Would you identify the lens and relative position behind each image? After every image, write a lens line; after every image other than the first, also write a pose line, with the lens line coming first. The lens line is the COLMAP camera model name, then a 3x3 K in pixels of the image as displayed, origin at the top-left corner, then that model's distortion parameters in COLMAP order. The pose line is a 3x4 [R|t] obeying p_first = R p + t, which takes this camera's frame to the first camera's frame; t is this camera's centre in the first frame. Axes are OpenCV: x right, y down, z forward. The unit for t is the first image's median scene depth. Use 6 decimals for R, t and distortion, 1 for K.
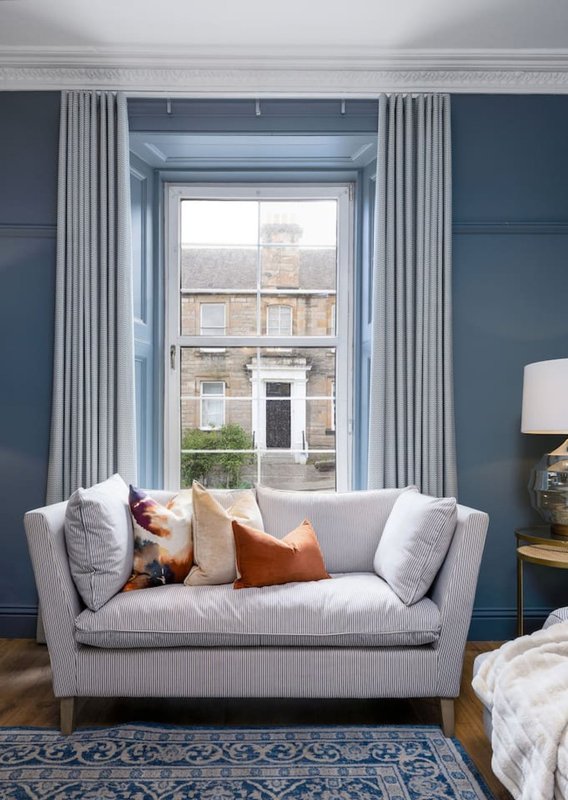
lens RADIAL K [[531.6, 0, 272.3], [0, 531.6, 444.5], [0, 0, 1]] dist [0.002095, 0.000061]
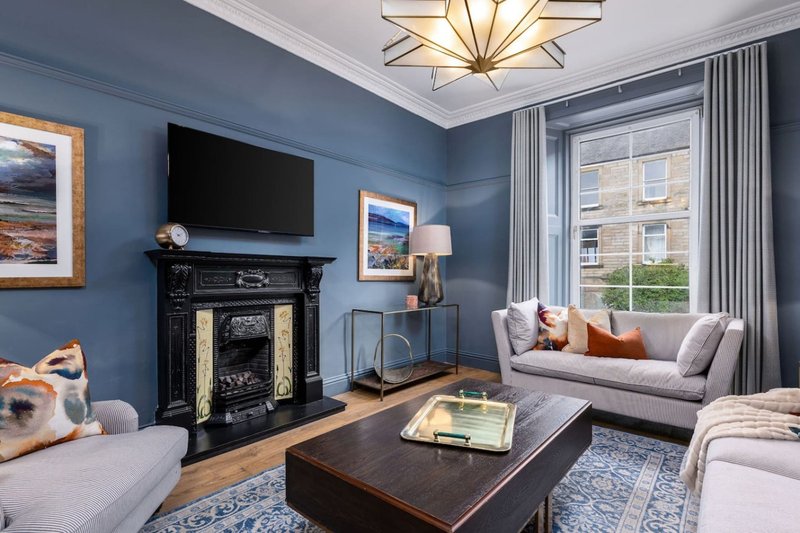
lens RADIAL K [[388.5, 0, 410.1], [0, 388.5, 276.2], [0, 0, 1]] dist [0.001428, 0.000044]
pose [[0.764436, 0.003547, -0.644690, 0.346447], [0.000606, 0.999980, 0.006220, -0.039638], [0.644699, -0.005146, 0.764419, -0.526758]]
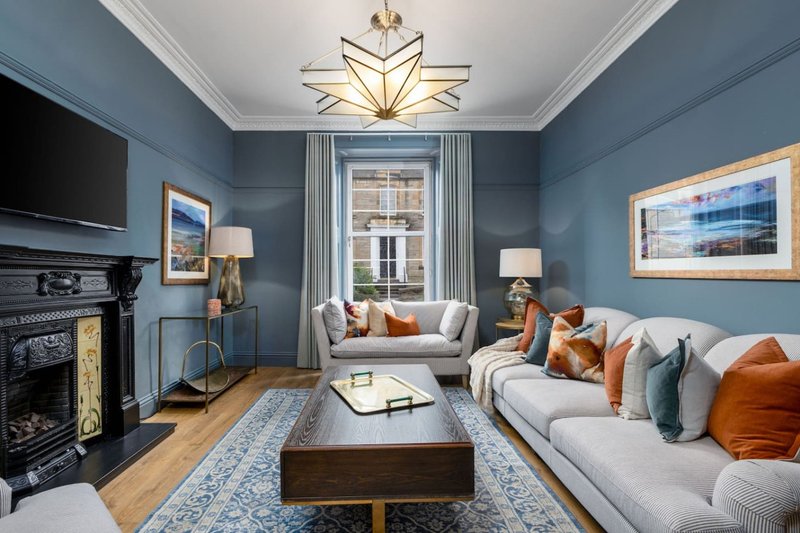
lens RADIAL K [[373.6, 0, 387.6], [0, 373.6, 274.2], [0, 0, 1]] dist [0.000120, -0.000176]
pose [[0.999831, -0.007741, 0.016693, -0.086549], [0.007774, 0.999968, -0.001938, -0.040161], [-0.016677, 0.002067, 0.999859, -0.819104]]
